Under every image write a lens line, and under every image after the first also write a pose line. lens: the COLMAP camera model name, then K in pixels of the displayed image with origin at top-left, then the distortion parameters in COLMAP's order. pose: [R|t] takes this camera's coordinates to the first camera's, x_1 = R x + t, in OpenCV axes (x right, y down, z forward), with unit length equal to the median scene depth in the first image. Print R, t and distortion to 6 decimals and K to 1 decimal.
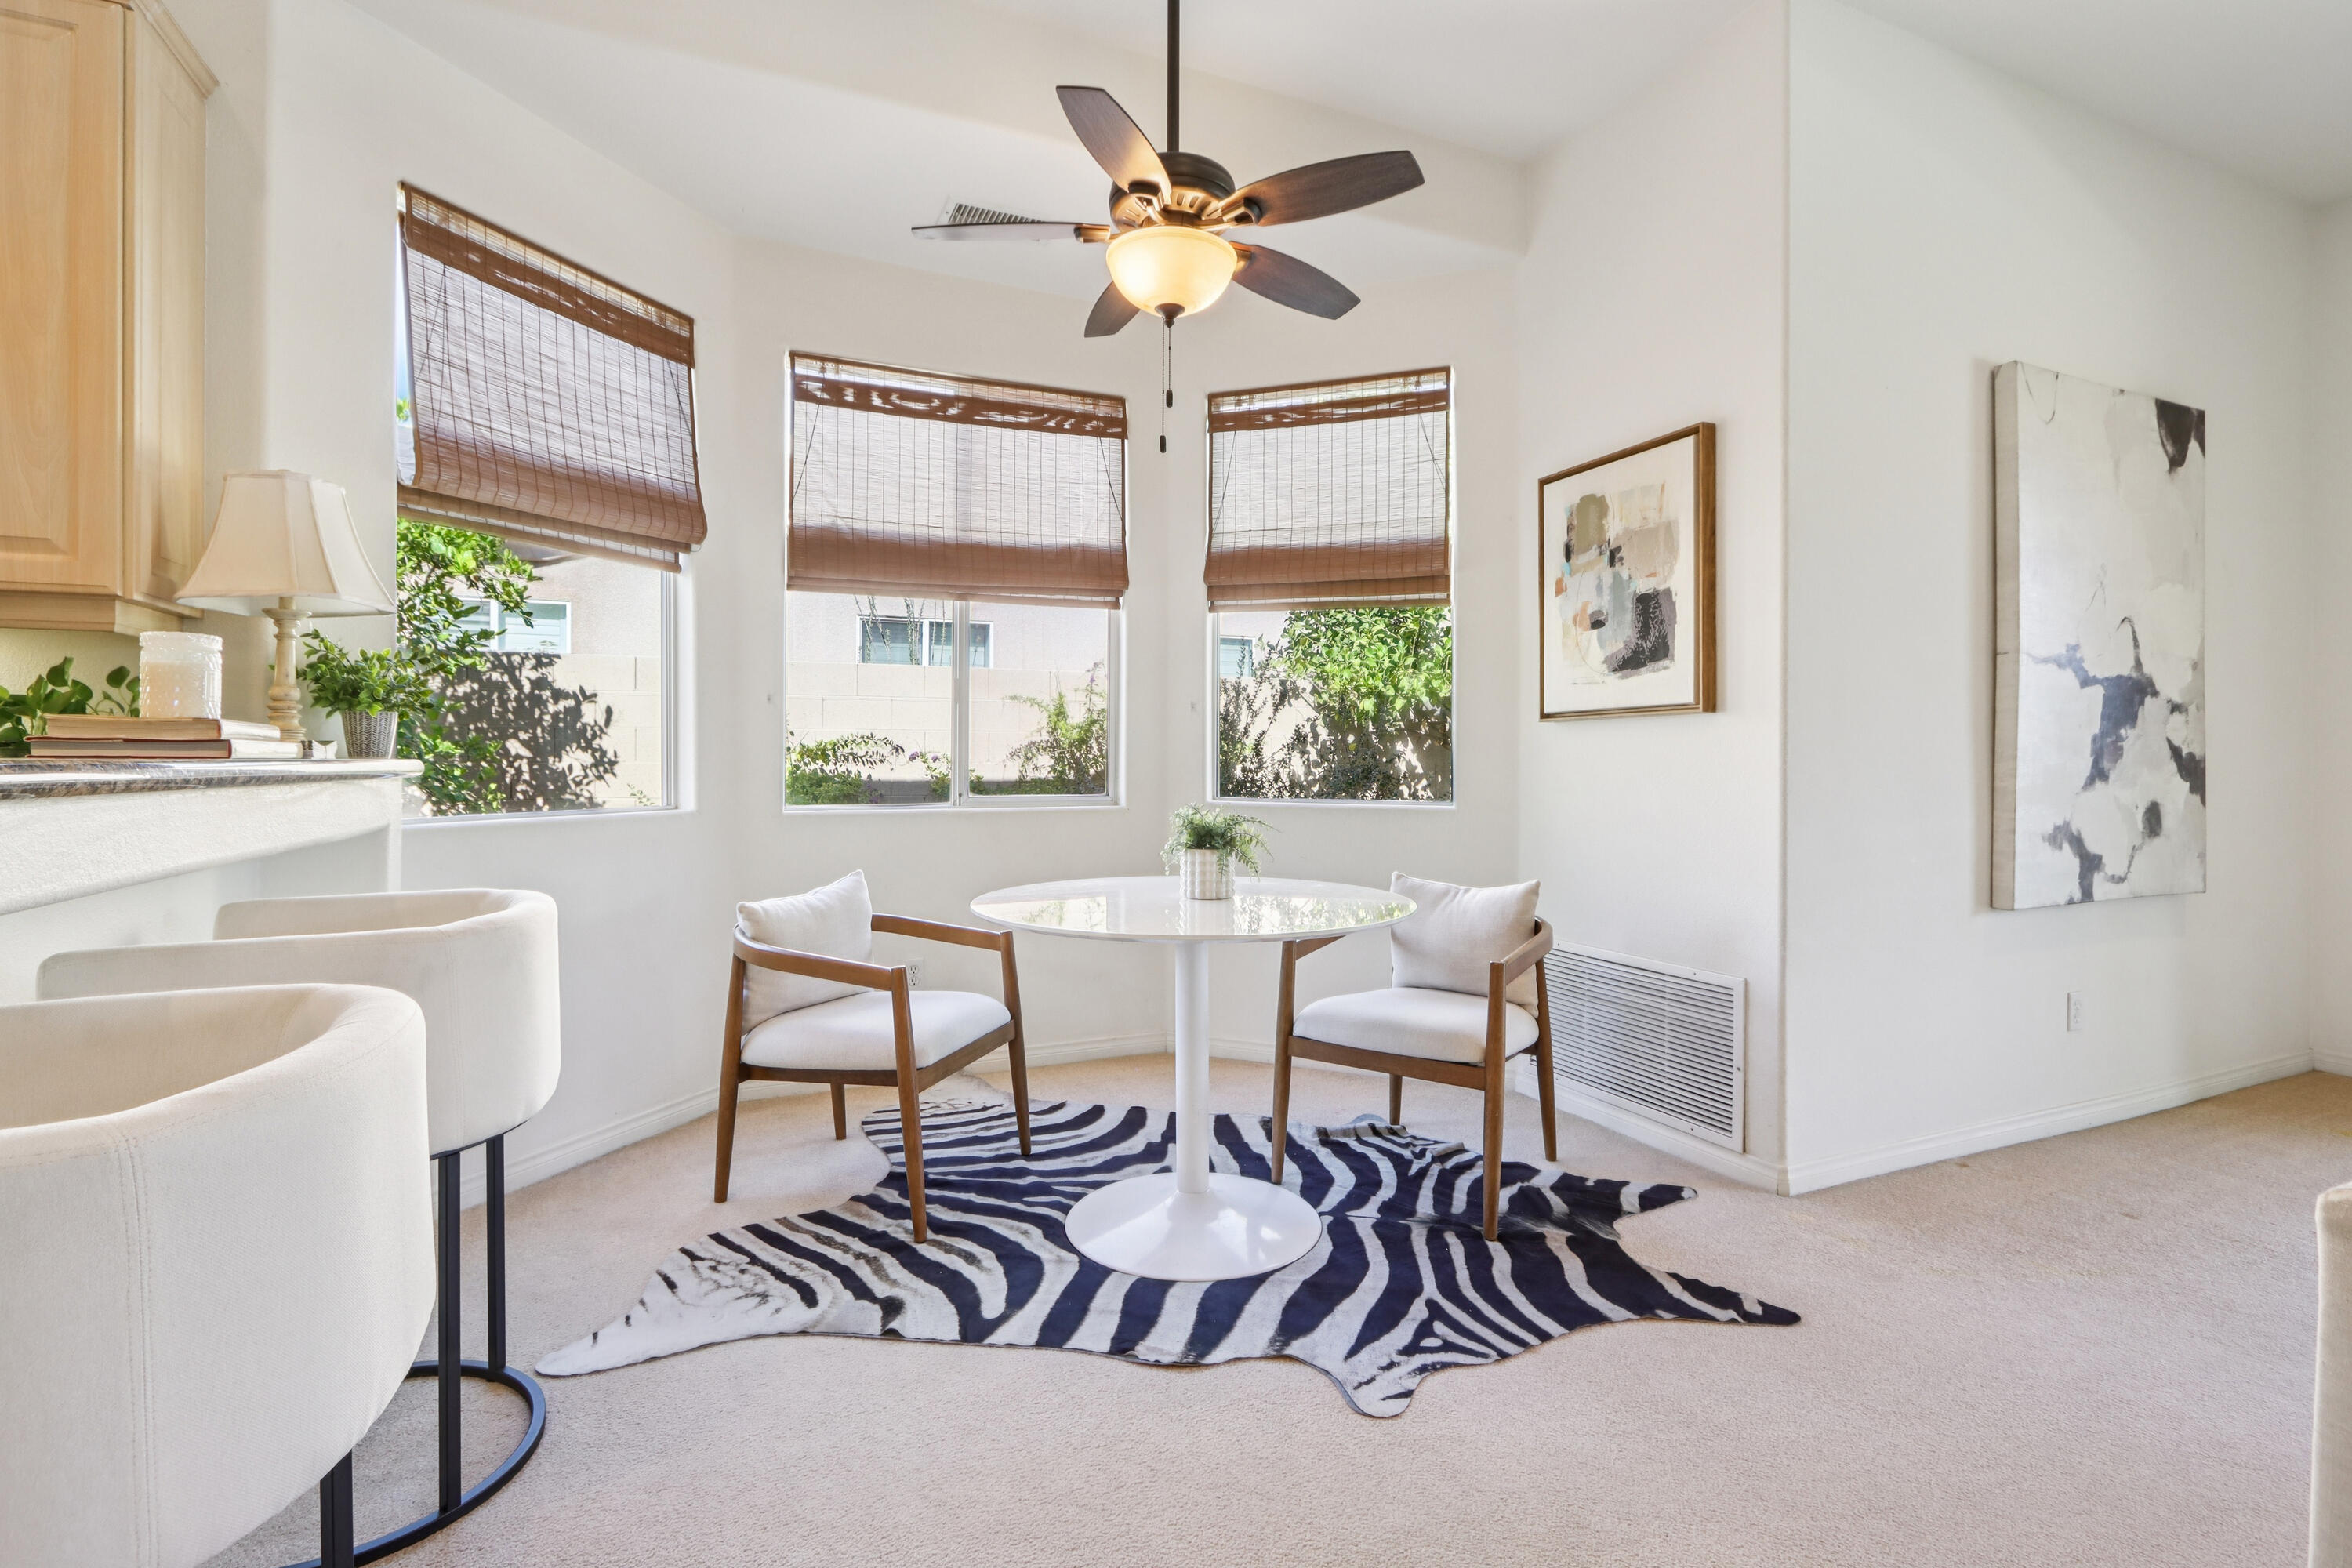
lens RADIAL K [[1093.5, 0, 1171.3], [0, 1093.5, 764.3], [0, 0, 1]] dist [-0.006792, -0.001279]
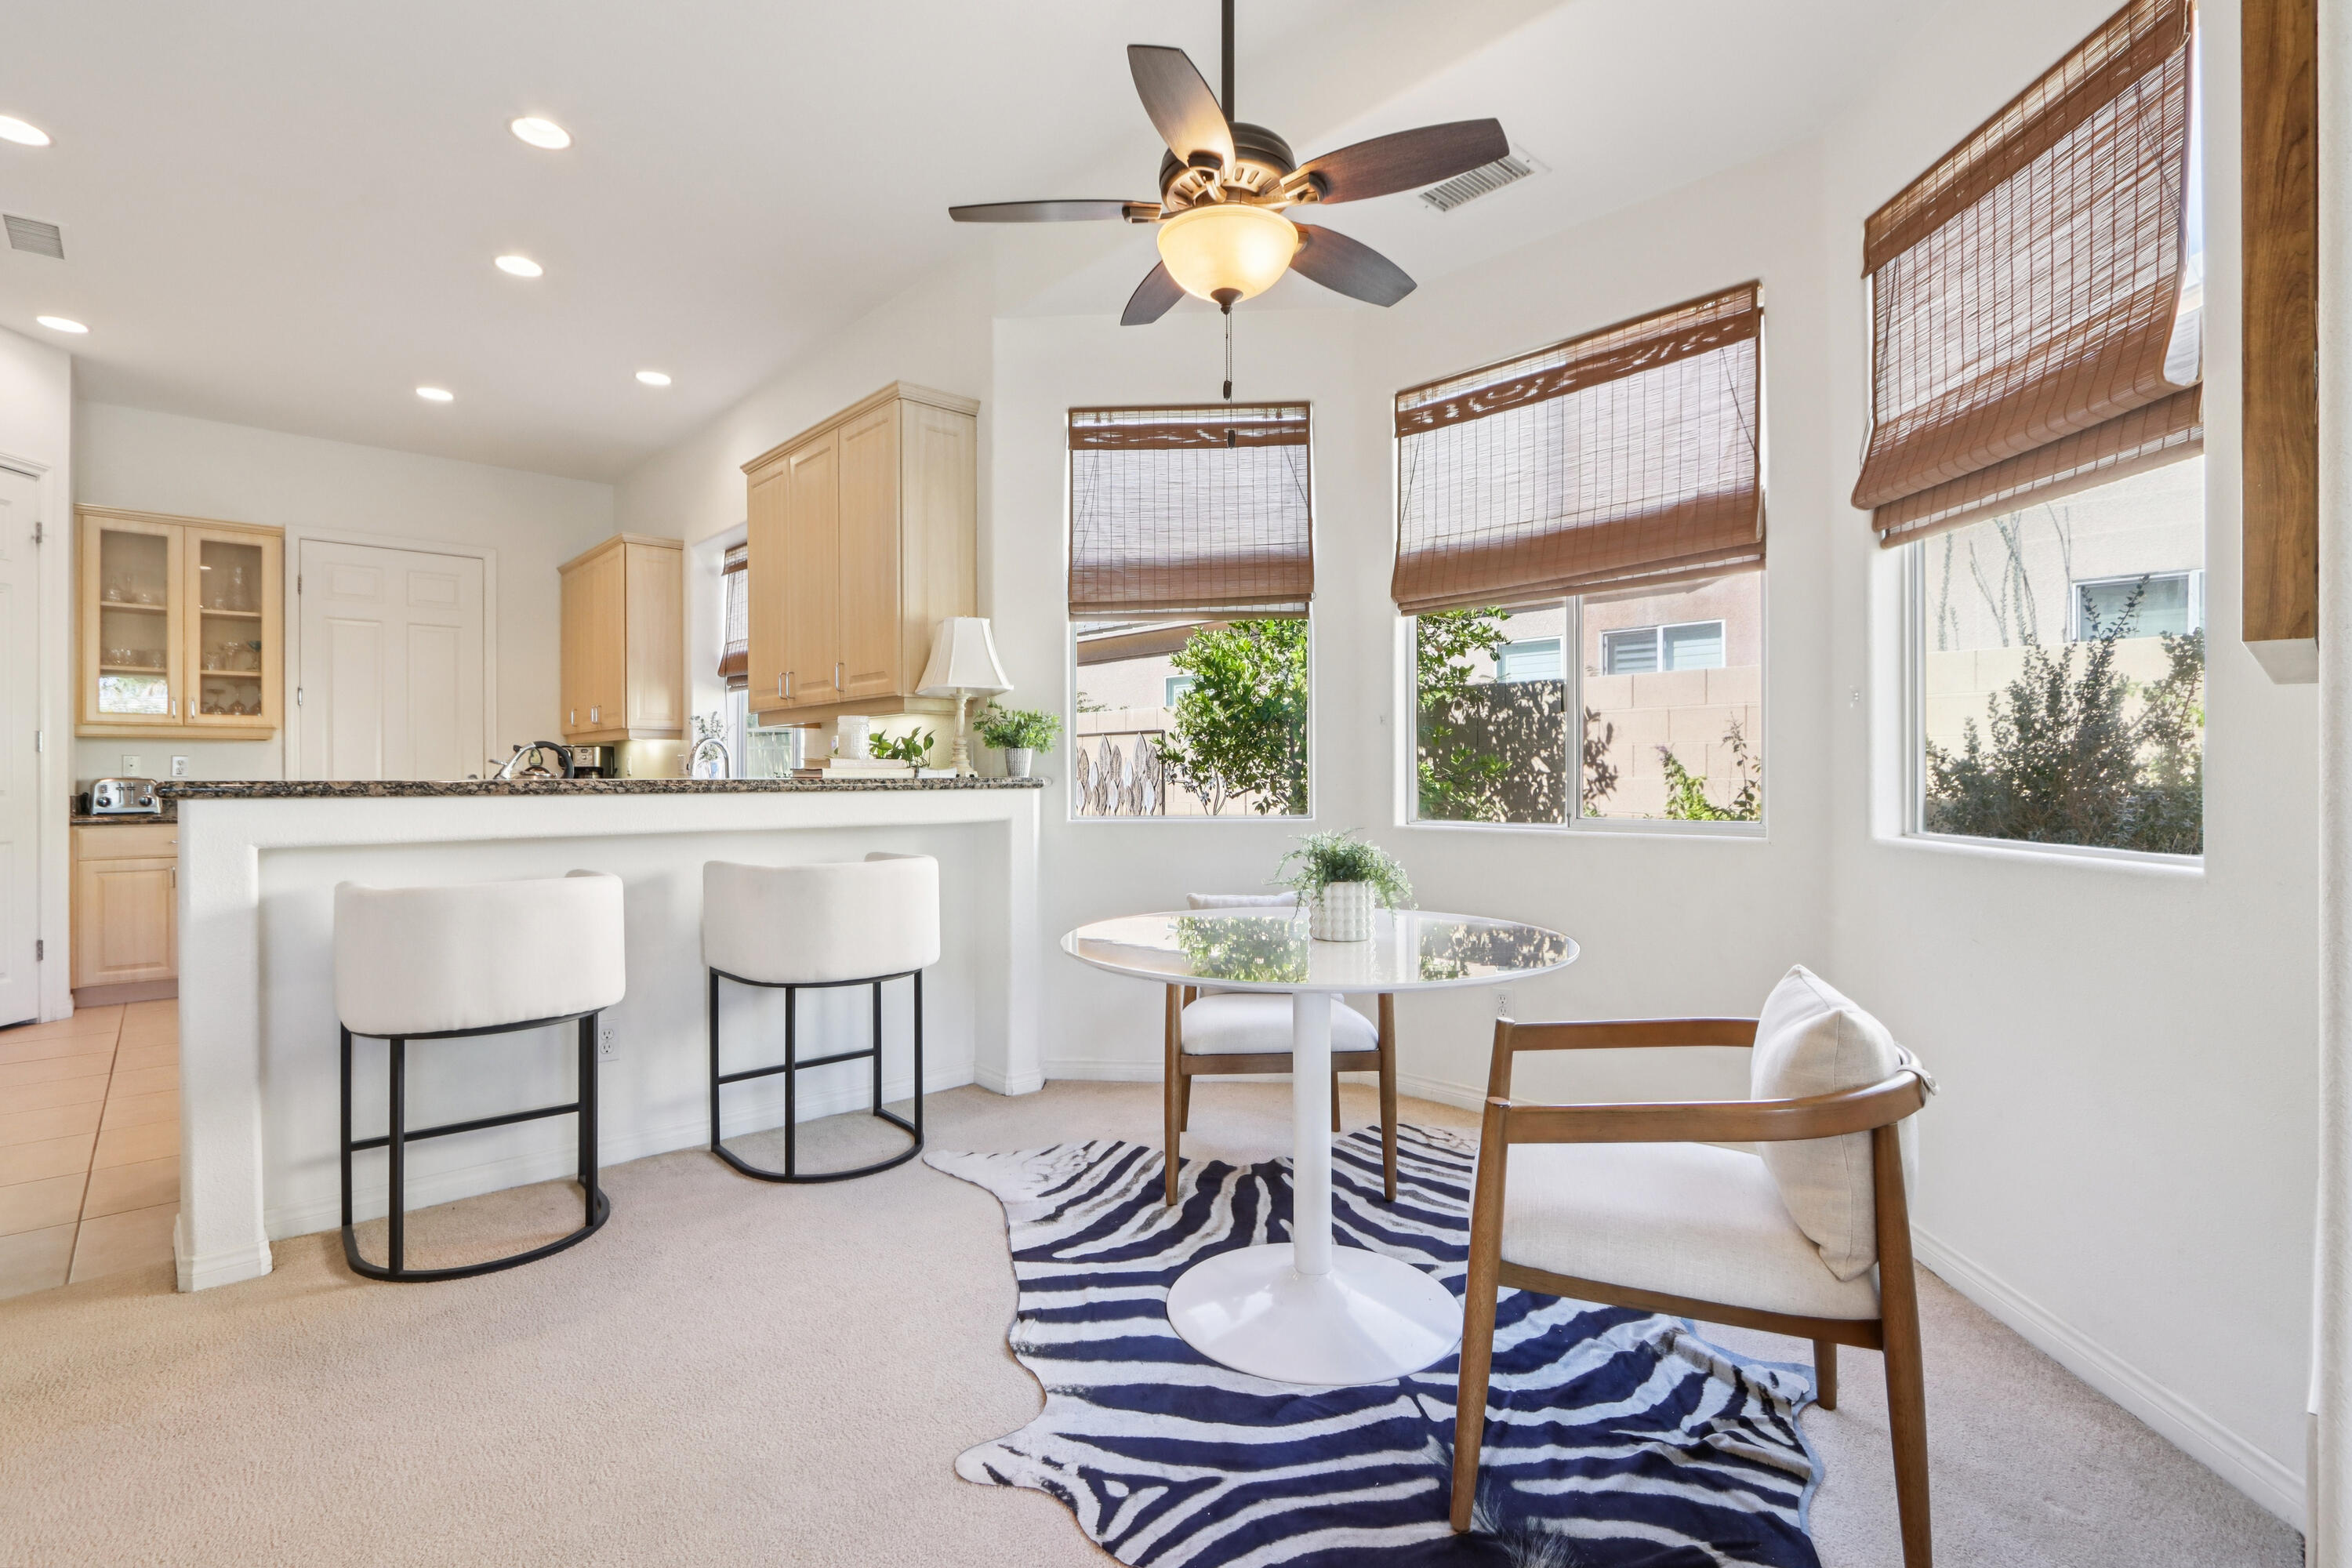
lens RADIAL K [[1093.5, 0, 1160.1], [0, 1093.5, 780.0], [0, 0, 1]] dist [-0.006792, -0.001279]
pose [[0.322091, 0.002488, -0.946705, 0.645699], [-0.000064, 0.999997, 0.002606, -0.003587], [0.946709, -0.000779, 0.322090, 0.483670]]
